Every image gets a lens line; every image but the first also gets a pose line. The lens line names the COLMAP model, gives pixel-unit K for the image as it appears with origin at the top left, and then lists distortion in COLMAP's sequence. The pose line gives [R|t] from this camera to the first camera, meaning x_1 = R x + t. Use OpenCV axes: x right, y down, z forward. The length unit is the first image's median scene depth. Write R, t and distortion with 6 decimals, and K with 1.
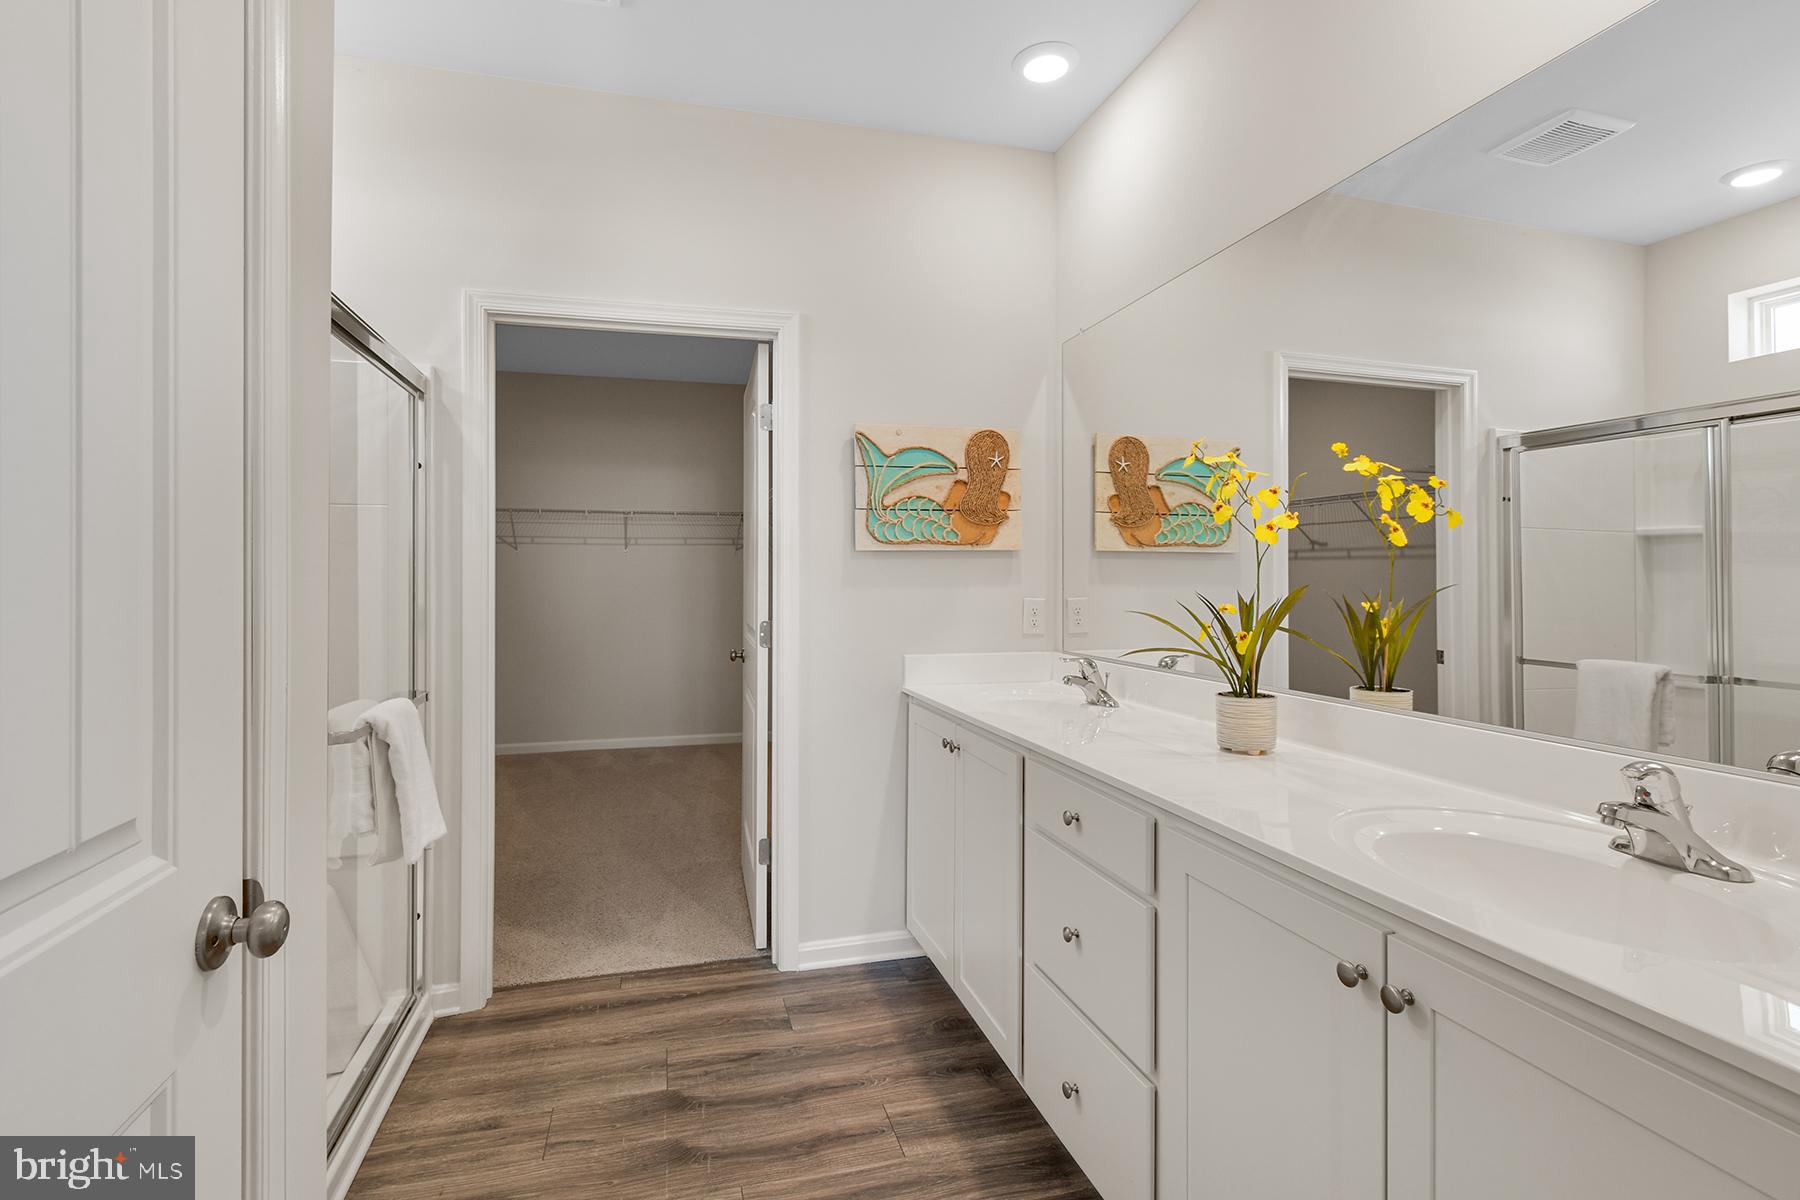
lens RADIAL K [[854.4, 0, 891.7], [0, 854.4, 580.4], [0, 0, 1]] dist [0.002706, -0.002823]
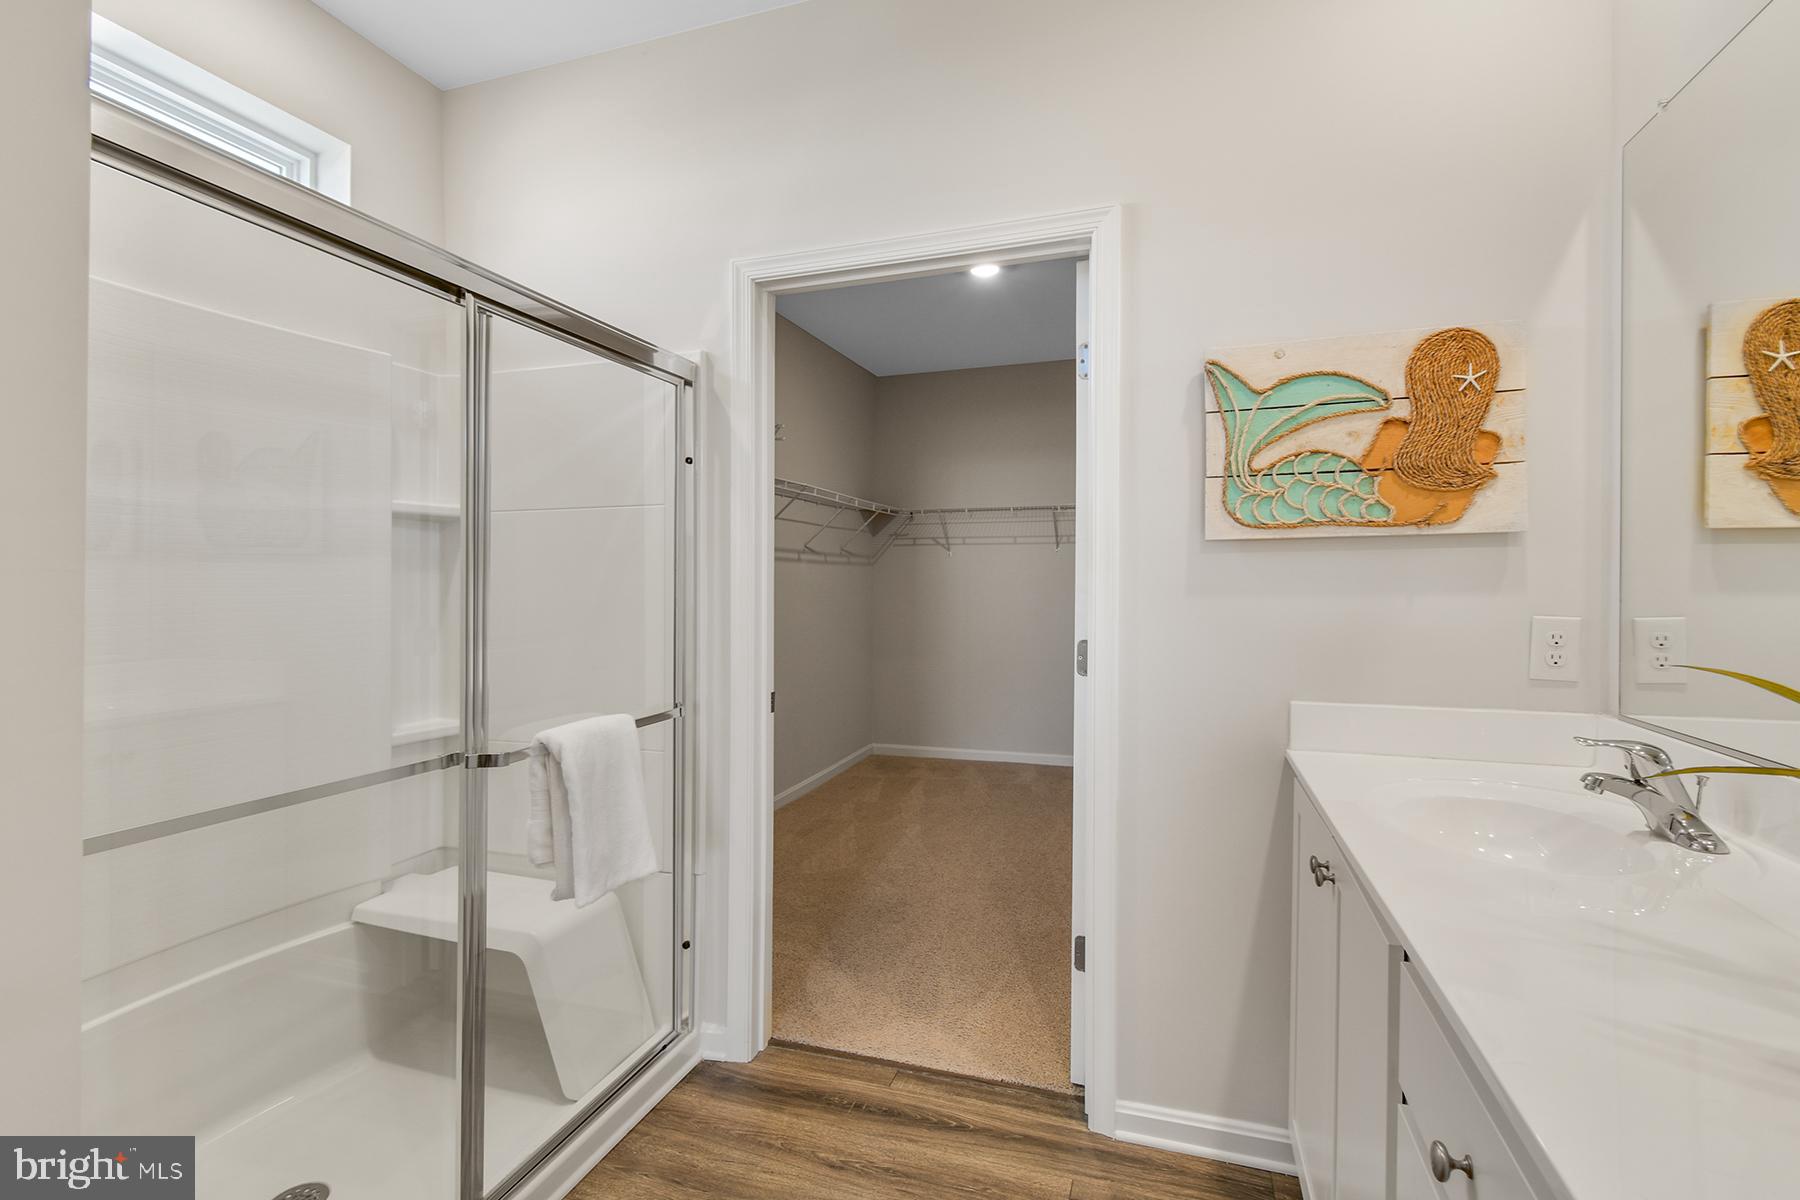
lens RADIAL K [[854.4, 0, 895.7], [0, 854.4, 586.8], [0, 0, 1]] dist [0.002706, -0.002823]
pose [[0.825142, 0.003564, -0.564914, 0.135007], [0.000050, 0.999980, 0.006383, -0.002539], [0.564926, -0.005295, 0.825125, 0.311389]]
